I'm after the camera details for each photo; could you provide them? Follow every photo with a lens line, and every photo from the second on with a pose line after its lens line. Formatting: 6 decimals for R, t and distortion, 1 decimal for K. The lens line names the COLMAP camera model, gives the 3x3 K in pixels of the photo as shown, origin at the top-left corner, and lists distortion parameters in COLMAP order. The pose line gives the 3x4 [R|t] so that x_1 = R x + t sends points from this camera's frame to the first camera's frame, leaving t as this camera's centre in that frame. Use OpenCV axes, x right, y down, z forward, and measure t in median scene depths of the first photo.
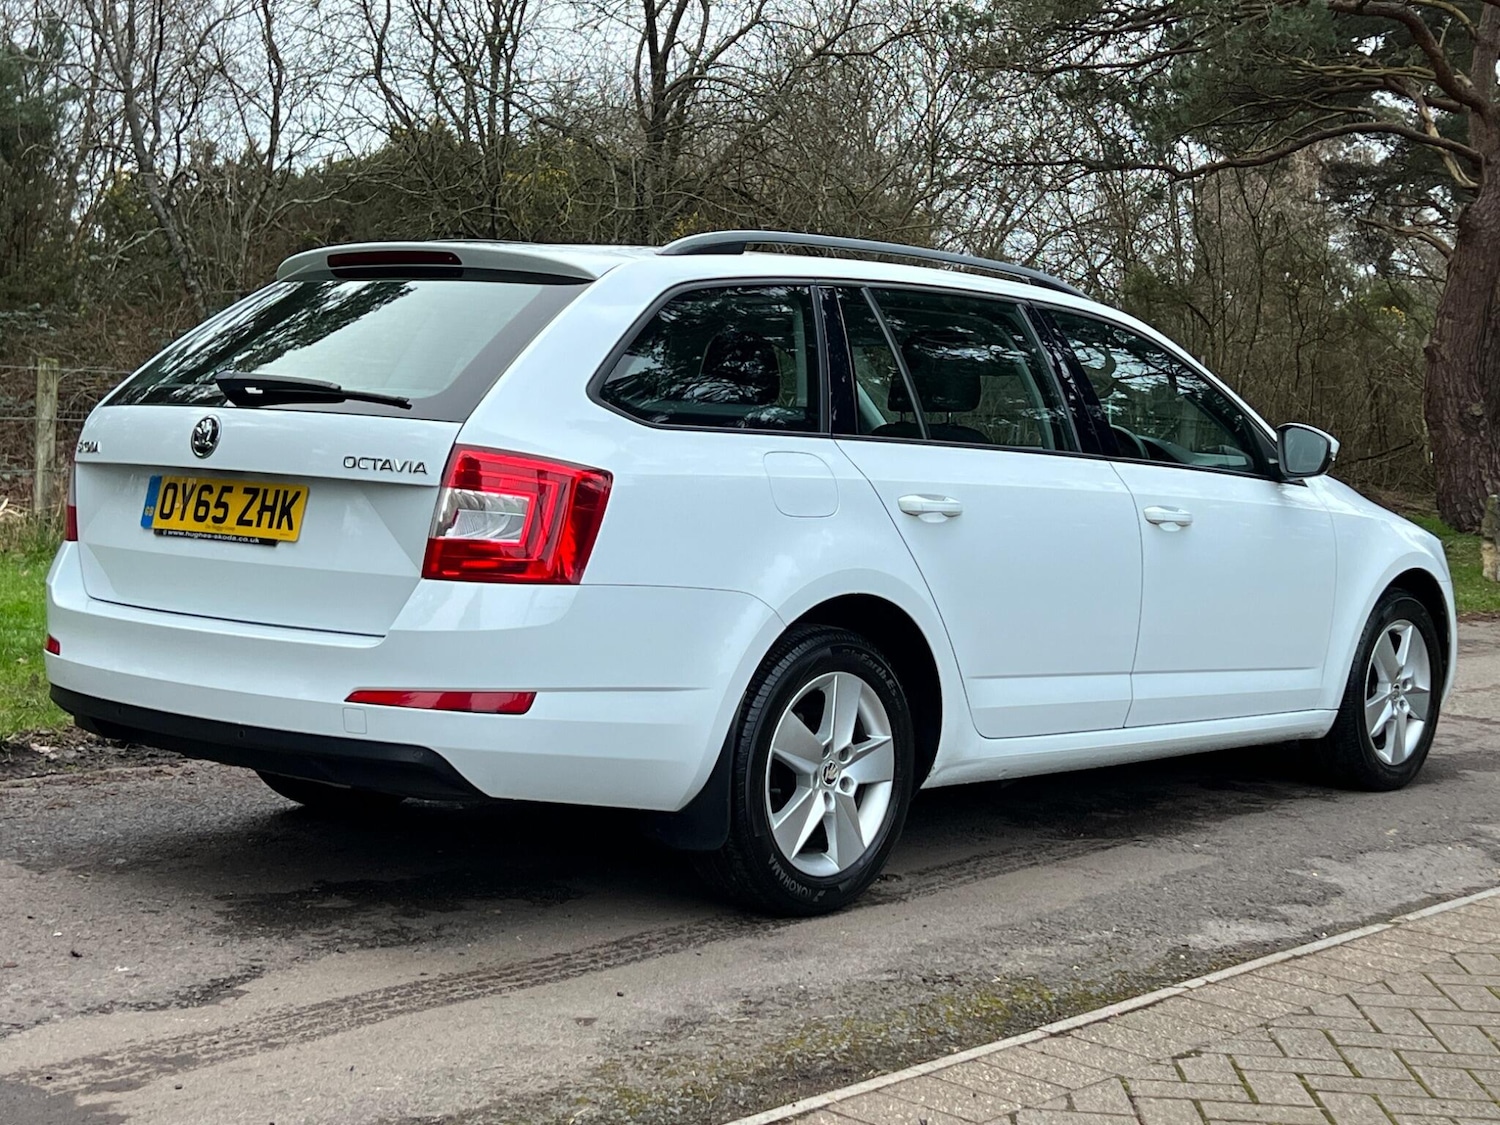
lens RADIAL K [[2200.1, 0, 755.8], [0, 2200.1, 567.2], [0, 0, 1]] dist [0.072601, 0.000000]
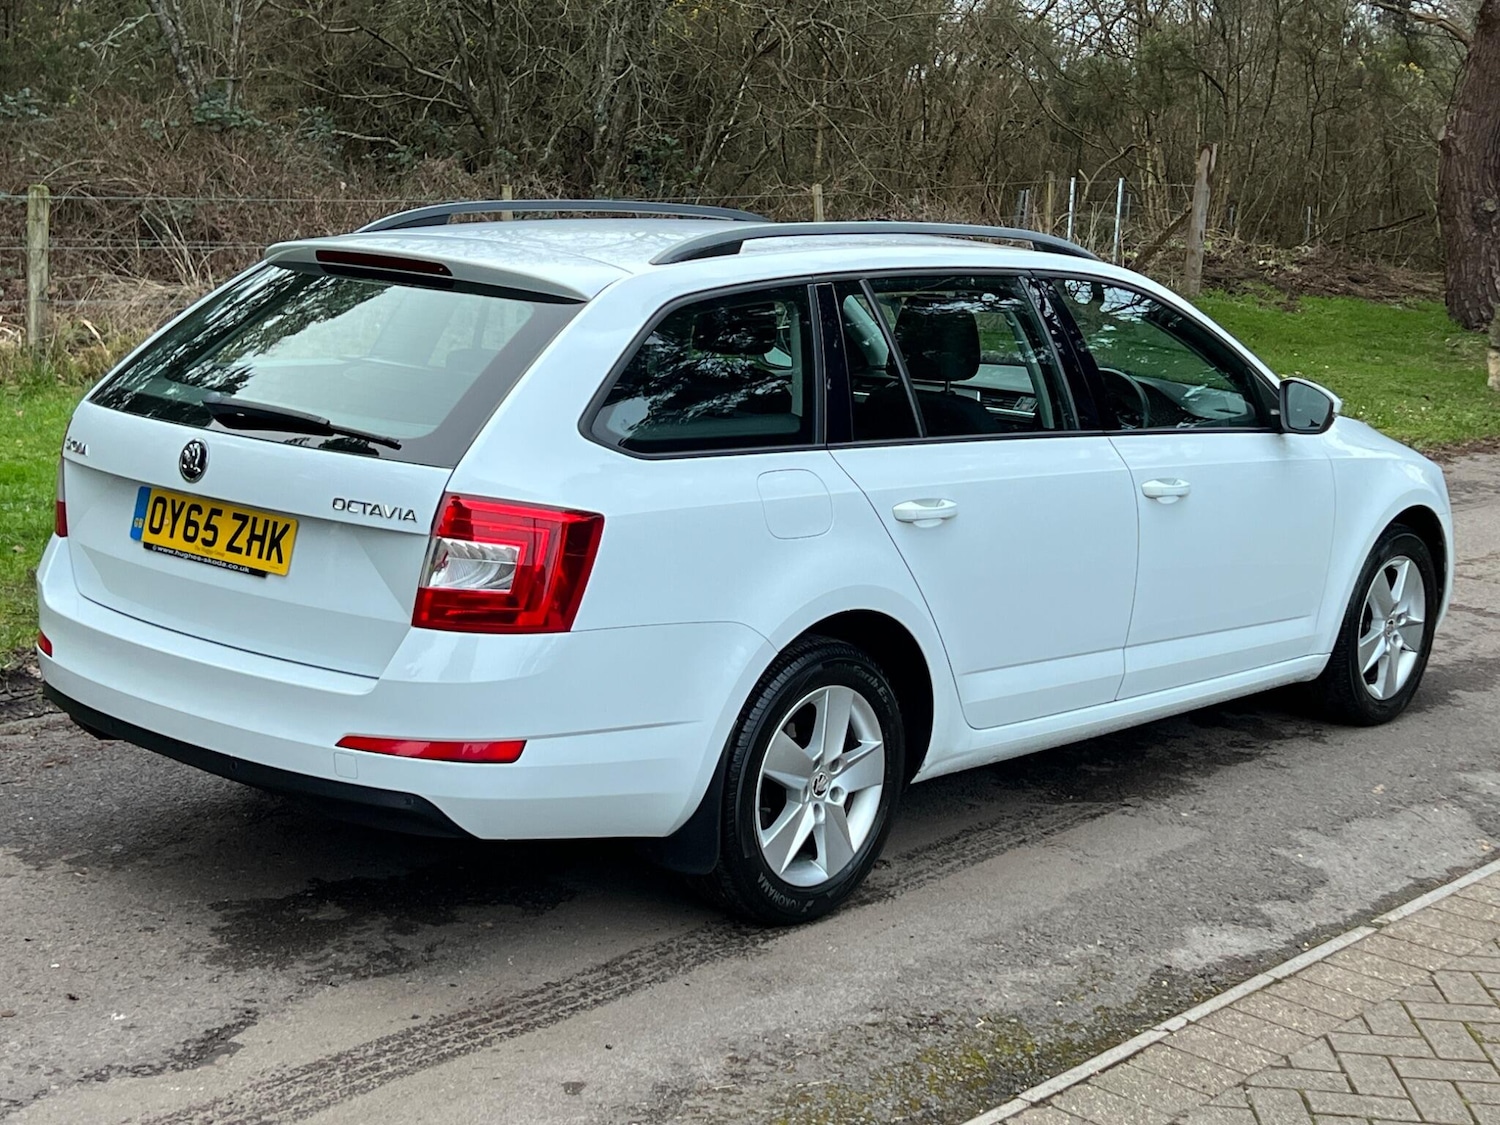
lens RADIAL K [[2200.1, 0, 749.5], [0, 2200.1, 553.3], [0, 0, 1]] dist [0.072601, 0.000000]
pose [[0.999937, 0.010919, -0.002613, 0.002790], [-0.010585, 0.994429, 0.104876, -0.112125], [0.003744, -0.104842, 0.994482, 0.010508]]
